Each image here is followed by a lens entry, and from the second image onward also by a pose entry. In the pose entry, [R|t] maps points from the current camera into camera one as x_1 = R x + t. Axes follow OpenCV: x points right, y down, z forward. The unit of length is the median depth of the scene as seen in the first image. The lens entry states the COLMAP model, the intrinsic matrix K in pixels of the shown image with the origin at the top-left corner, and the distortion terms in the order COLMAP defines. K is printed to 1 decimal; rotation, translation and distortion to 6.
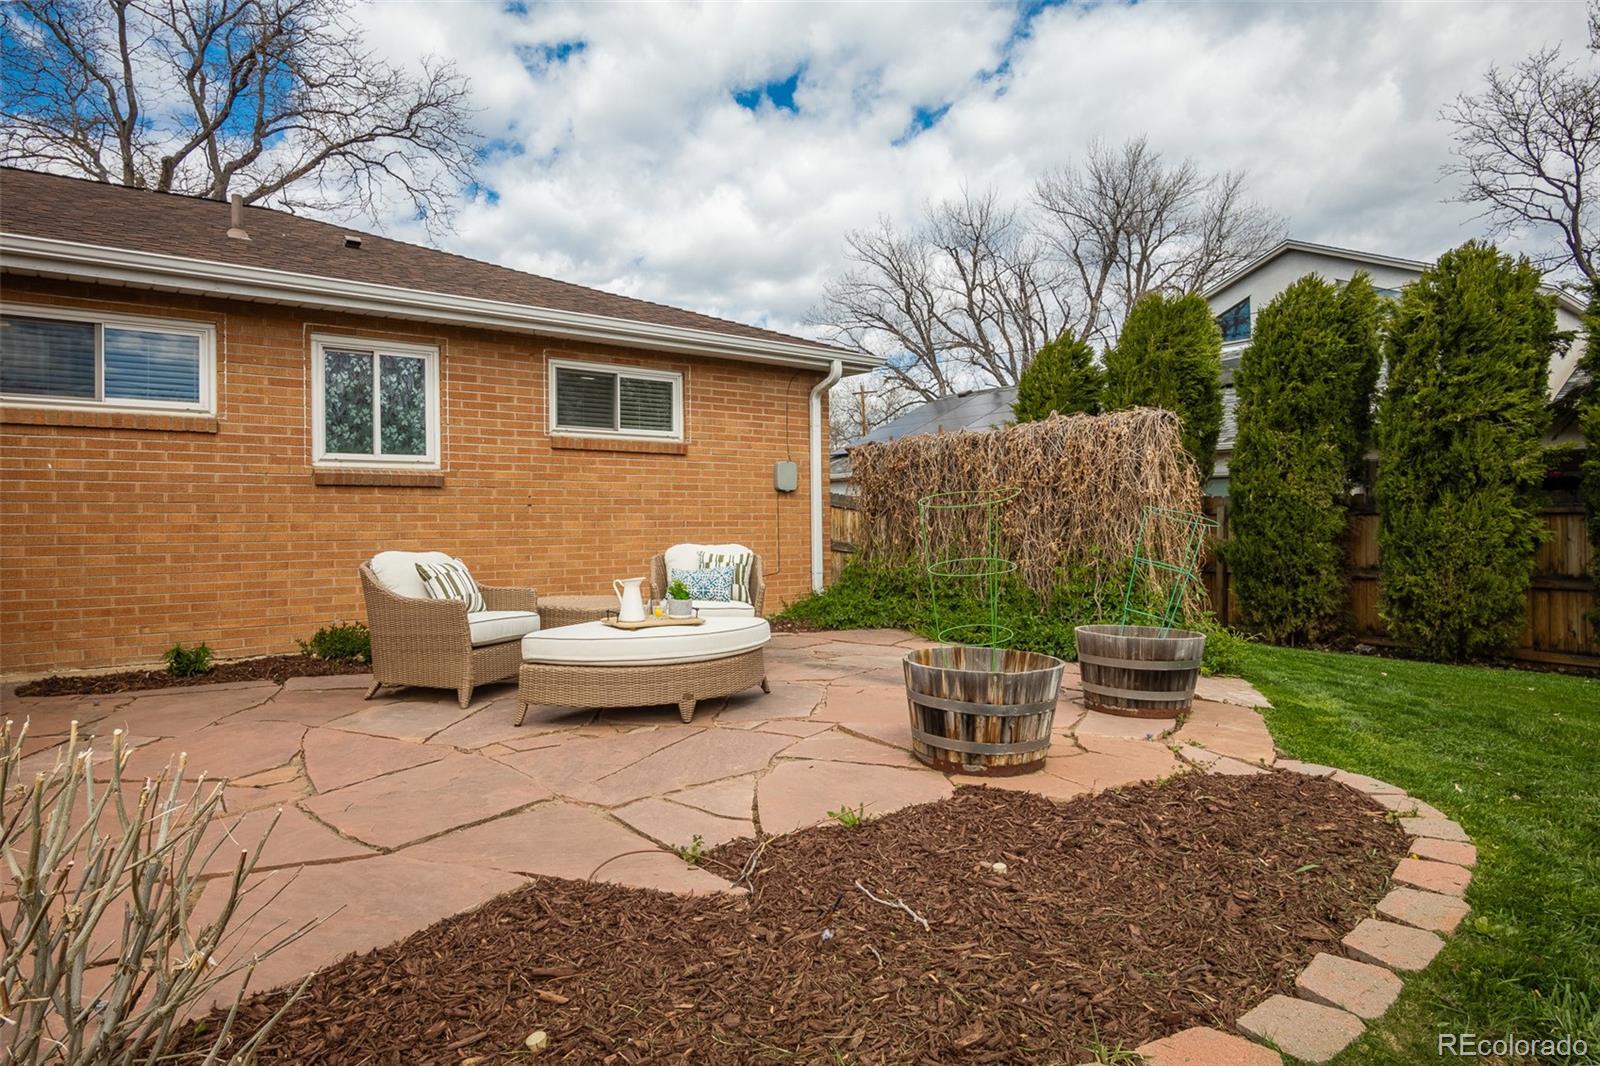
lens RADIAL K [[913.2, 0, 784.4], [0, 913.2, 529.4], [0, 0, 1]] dist [-0.027771, 0.004007]
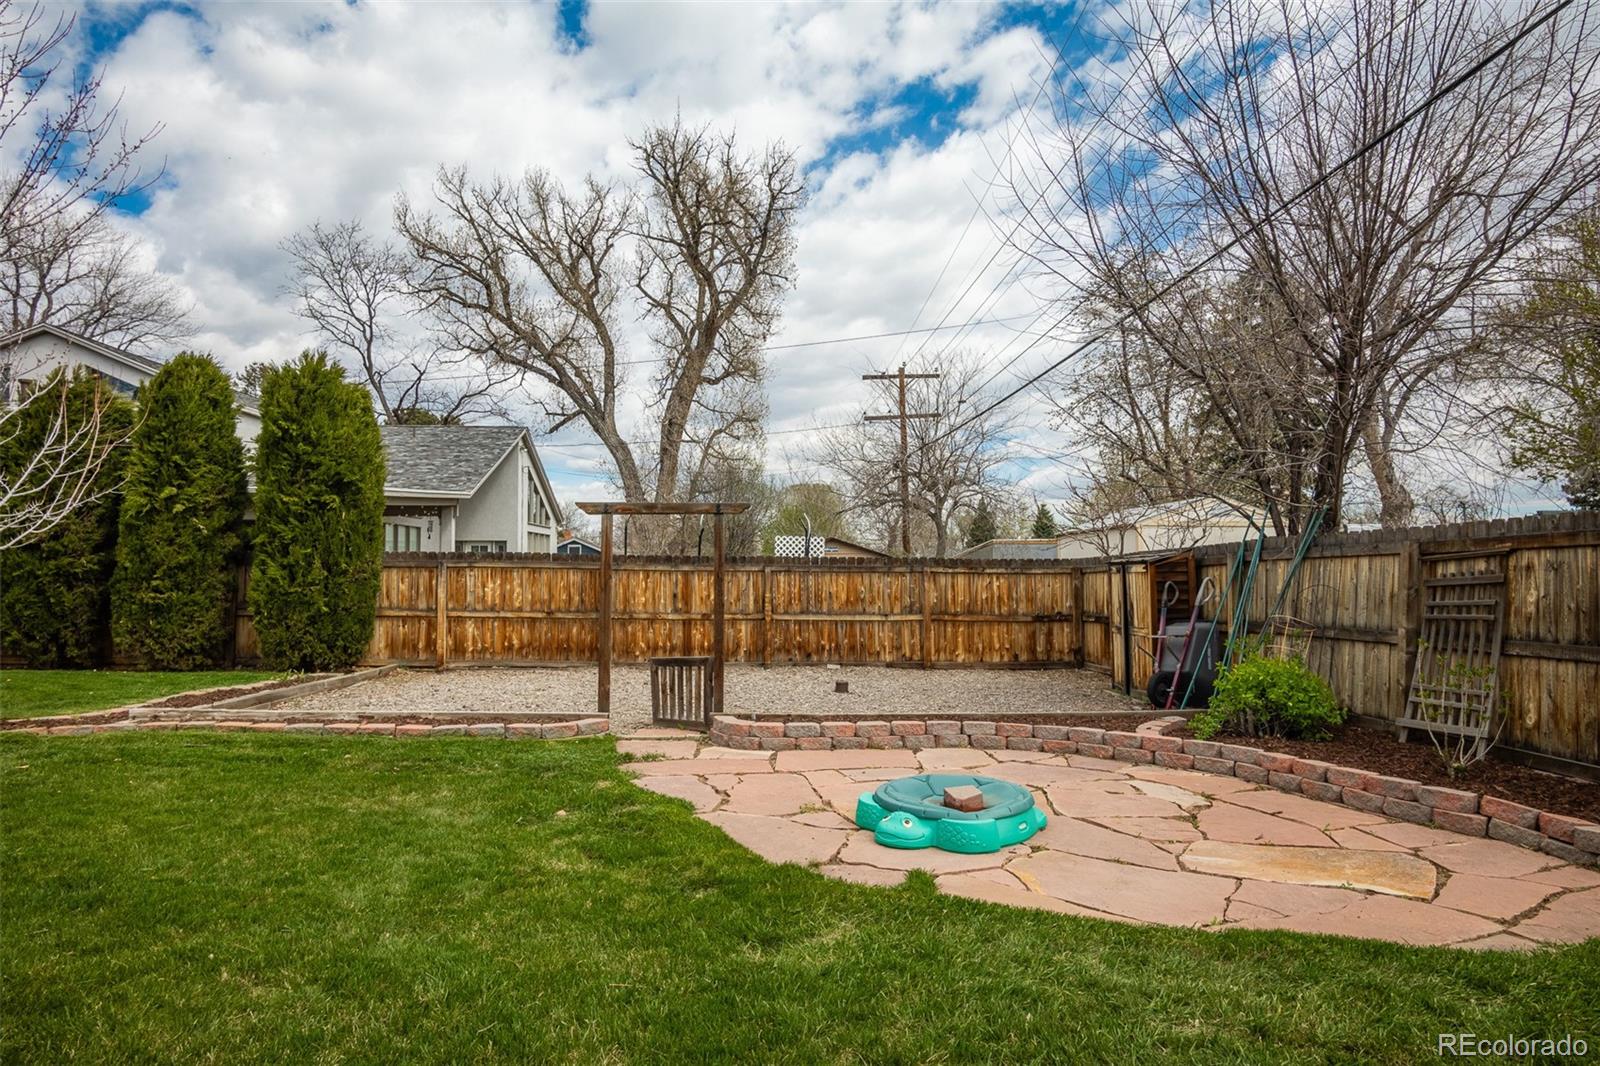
lens RADIAL K [[913.2, 0, 801.8], [0, 913.2, 517.6], [0, 0, 1]] dist [-0.027771, 0.004007]
pose [[0.556555, 0.054054, 0.829050, 0.405736], [0.002449, 0.997770, -0.066698, 0.010442], [-0.830807, 0.039152, 0.555182, -1.051692]]
